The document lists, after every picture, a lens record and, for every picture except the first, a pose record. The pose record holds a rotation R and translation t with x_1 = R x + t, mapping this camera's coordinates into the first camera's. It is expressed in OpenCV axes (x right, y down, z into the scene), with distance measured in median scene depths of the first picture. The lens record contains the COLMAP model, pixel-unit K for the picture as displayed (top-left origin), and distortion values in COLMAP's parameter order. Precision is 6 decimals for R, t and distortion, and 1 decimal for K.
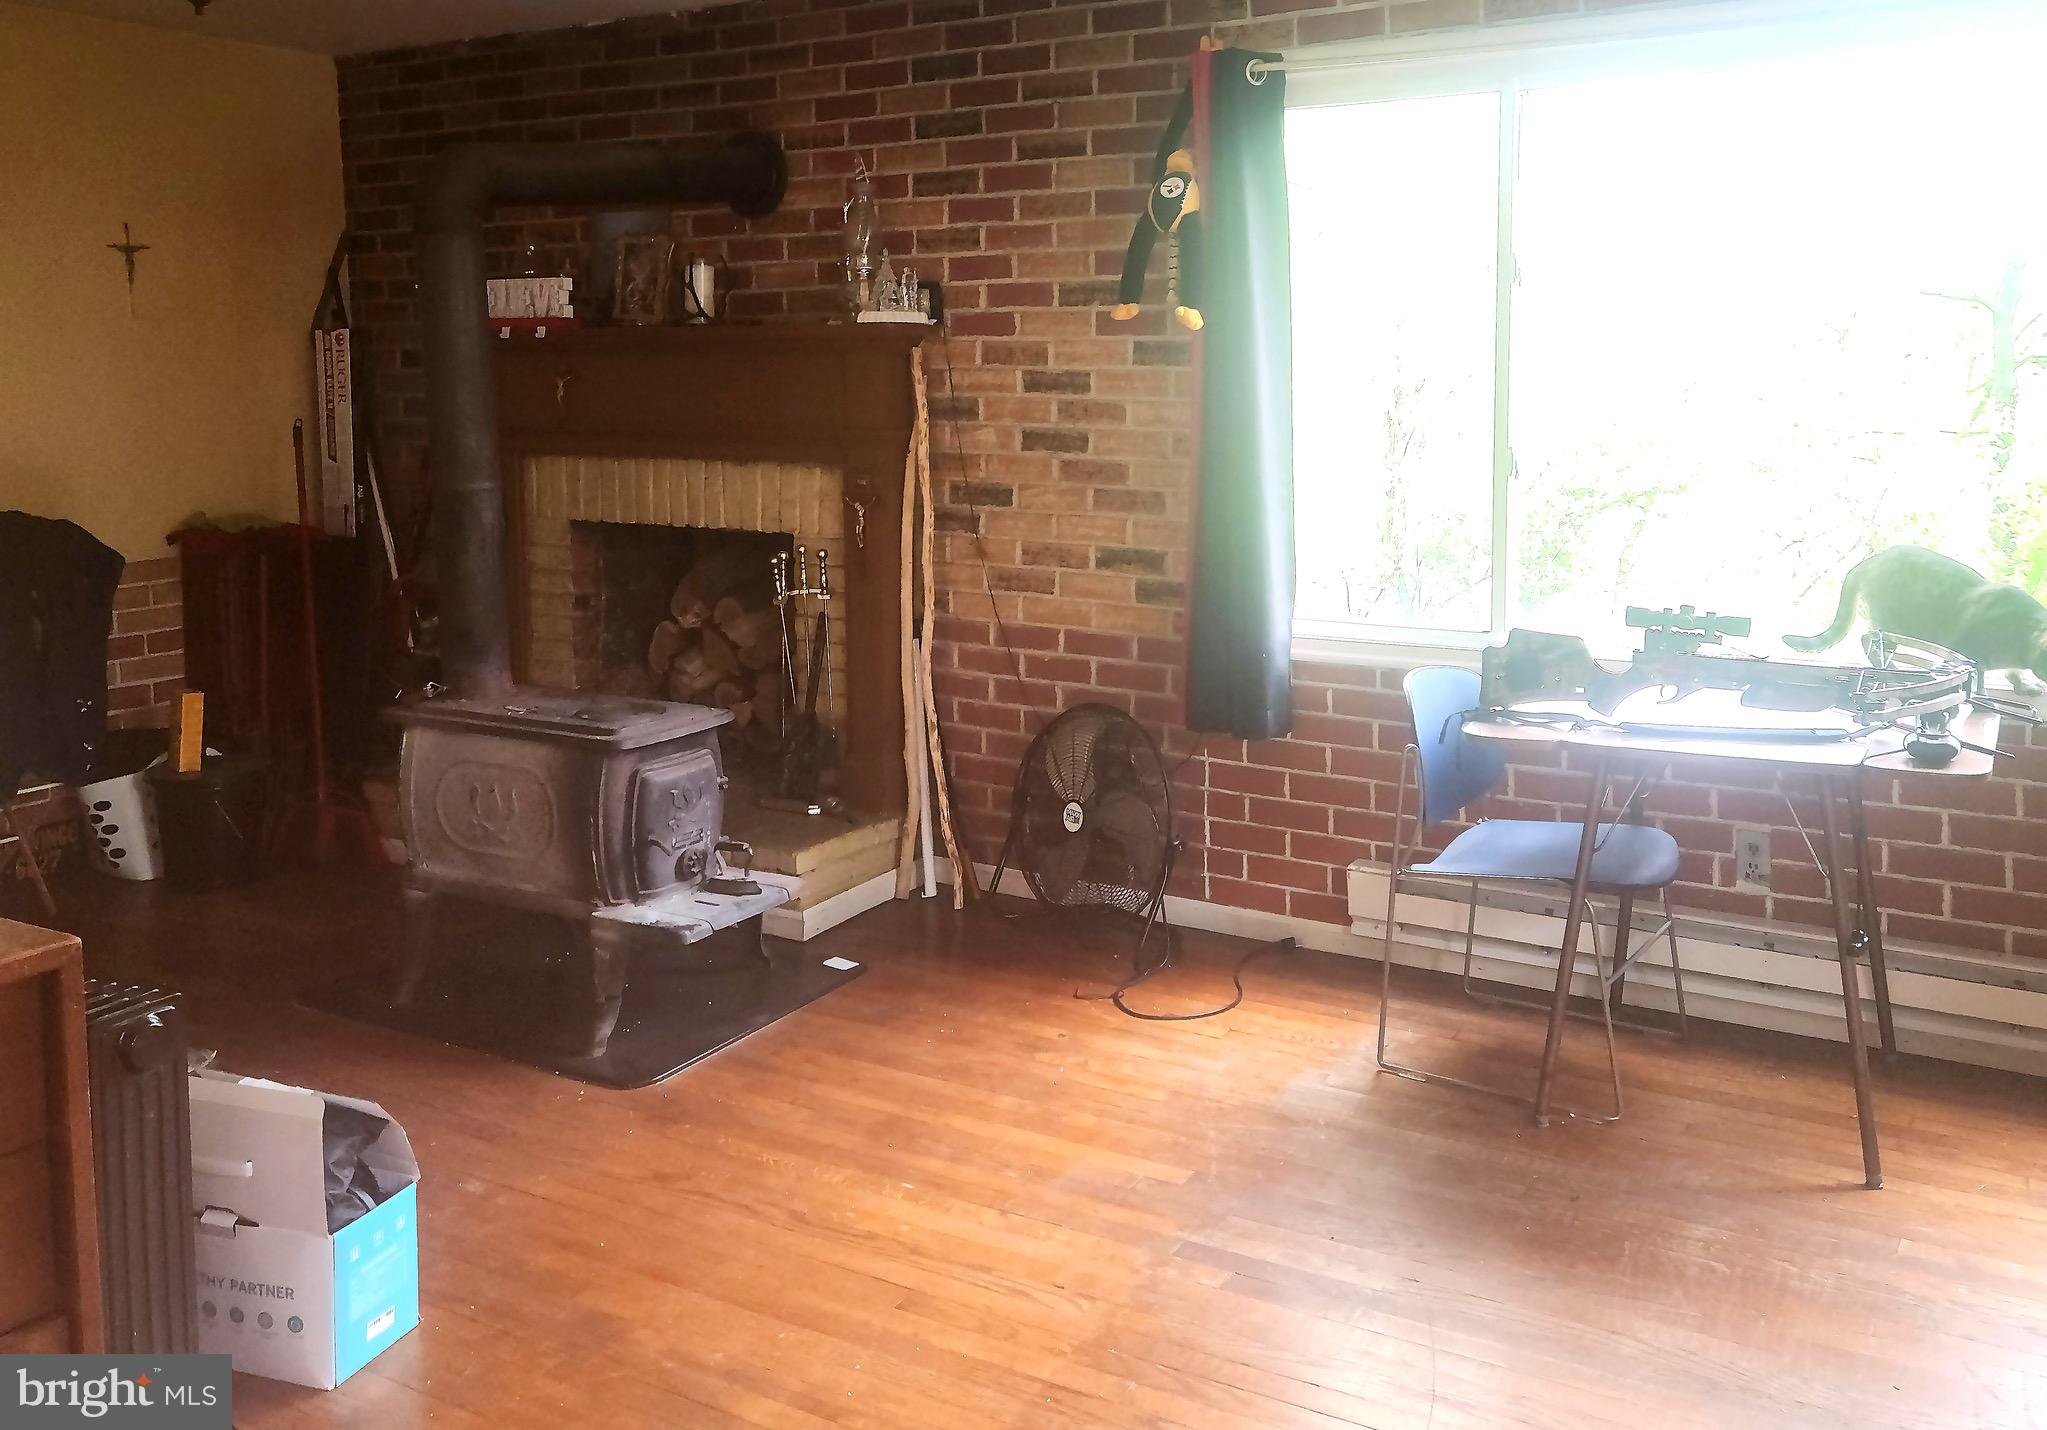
lens RADIAL K [[2248.3, 0, 1023.5], [0, 2248.3, 715.0], [0, 0, 1]] dist [-0.066864, 0.005727]
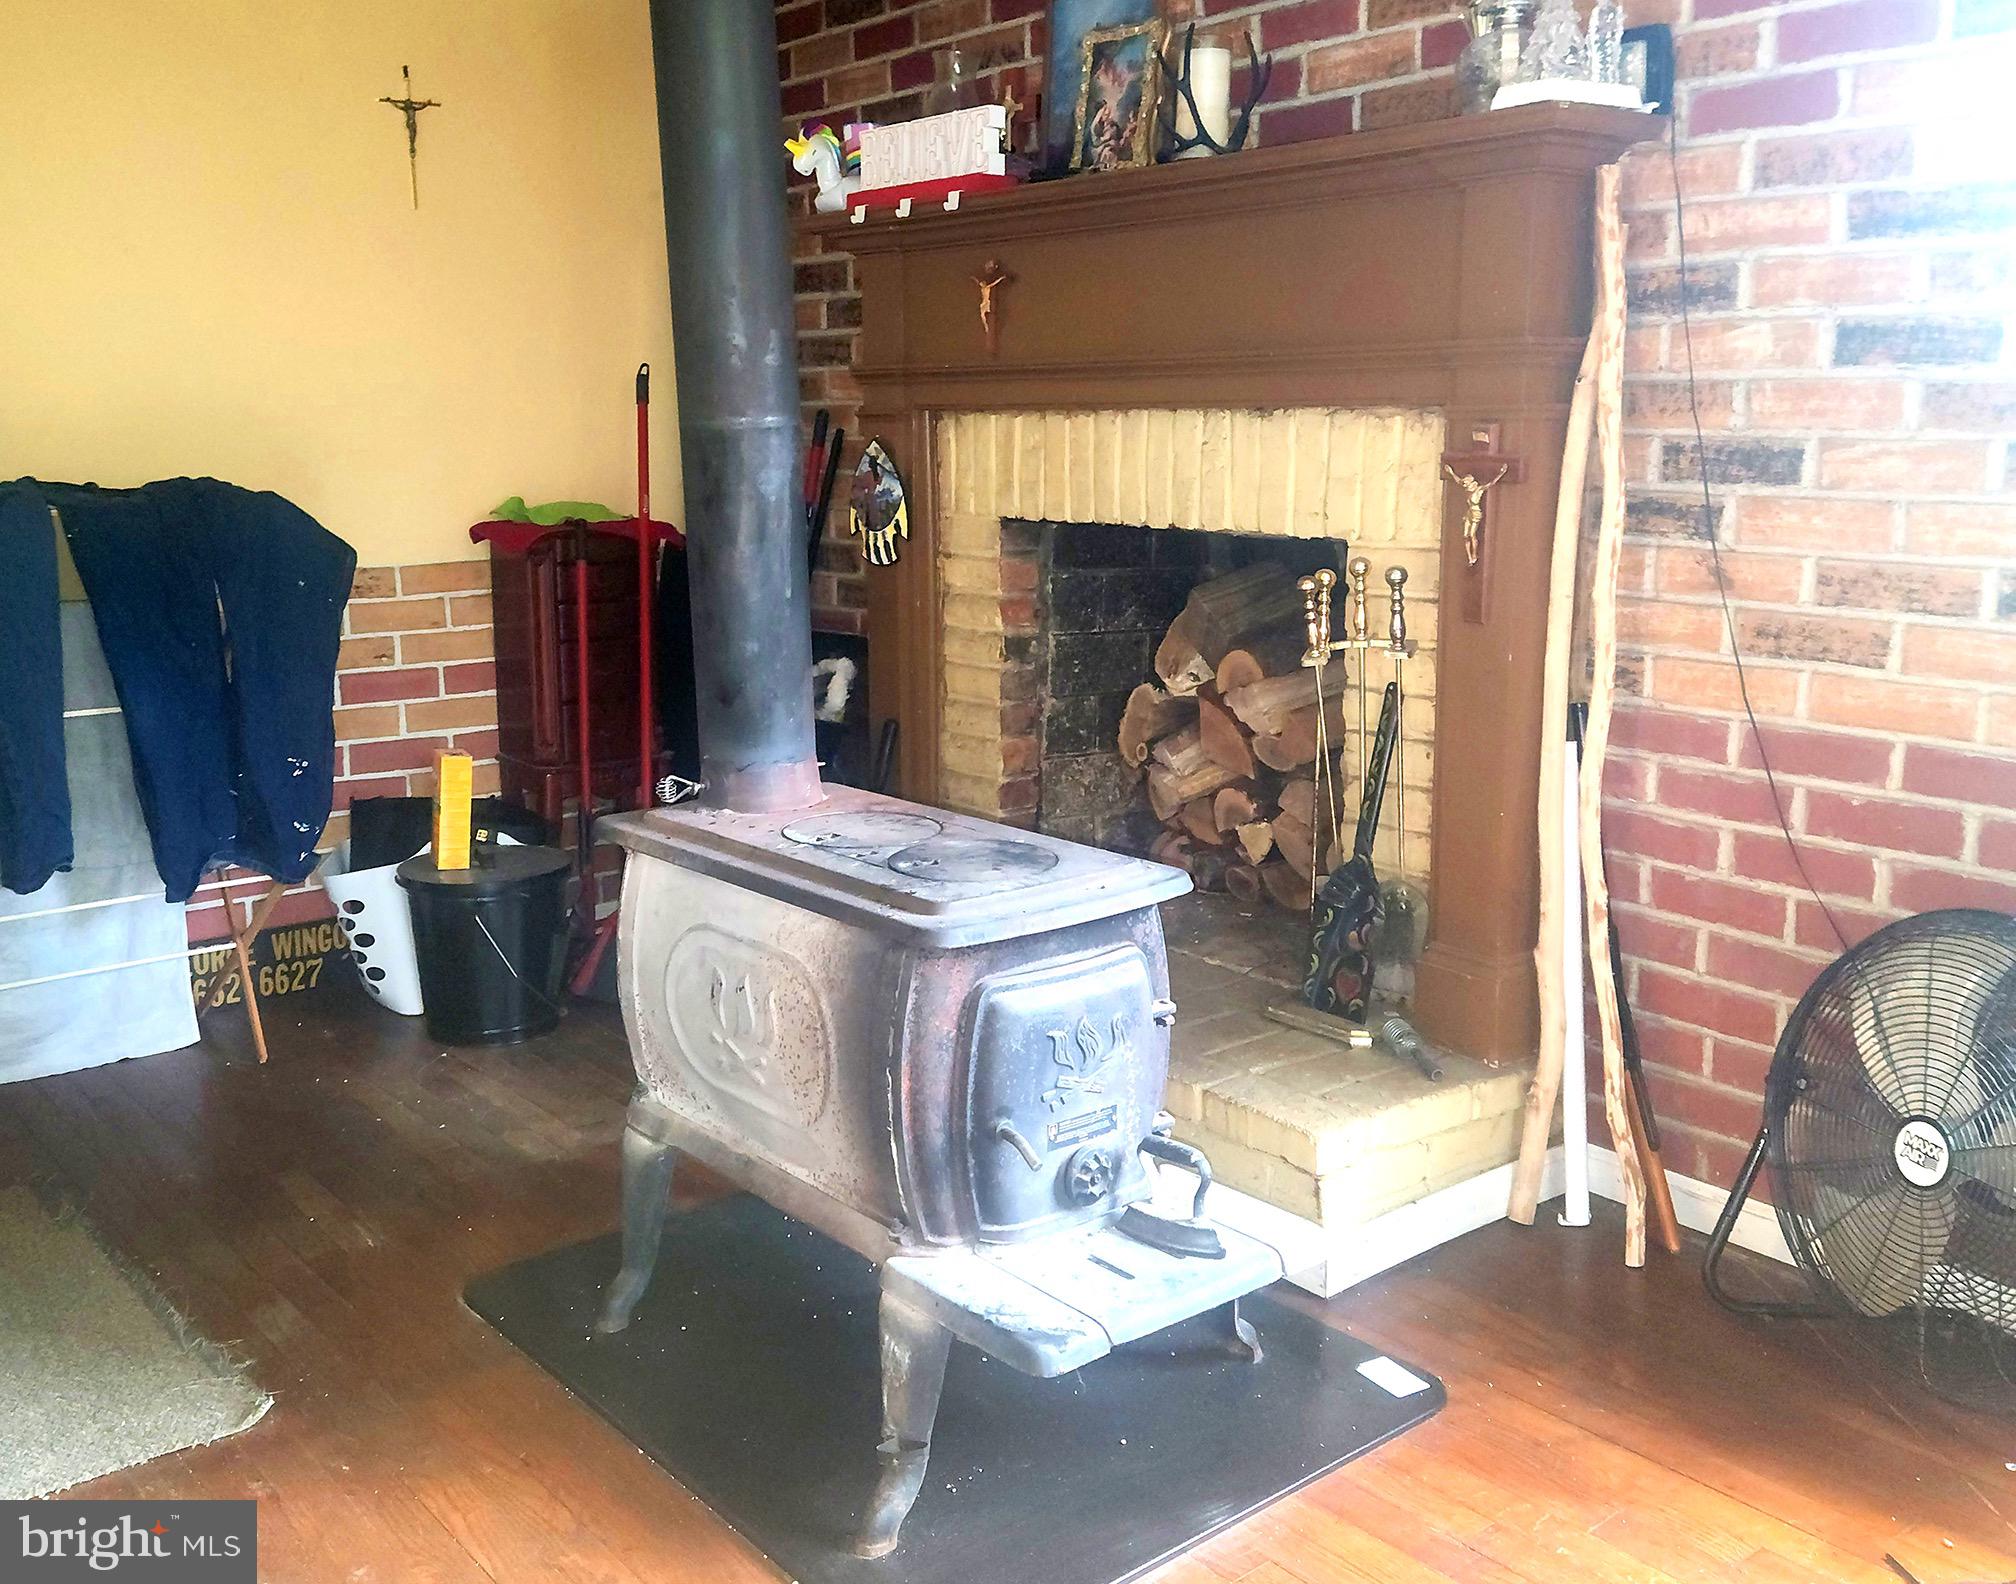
lens RADIAL K [[1909.2, 0, 1016.2], [0, 1909.2, 696.5], [0, 0, 1]] dist [0.164379, -0.226458]
pose [[0.952273, 0.048440, -0.301381, -0.036191], [-0.057719, 0.998091, -0.021956, -0.027358], [0.299742, 0.038303, 0.953251, 0.534579]]
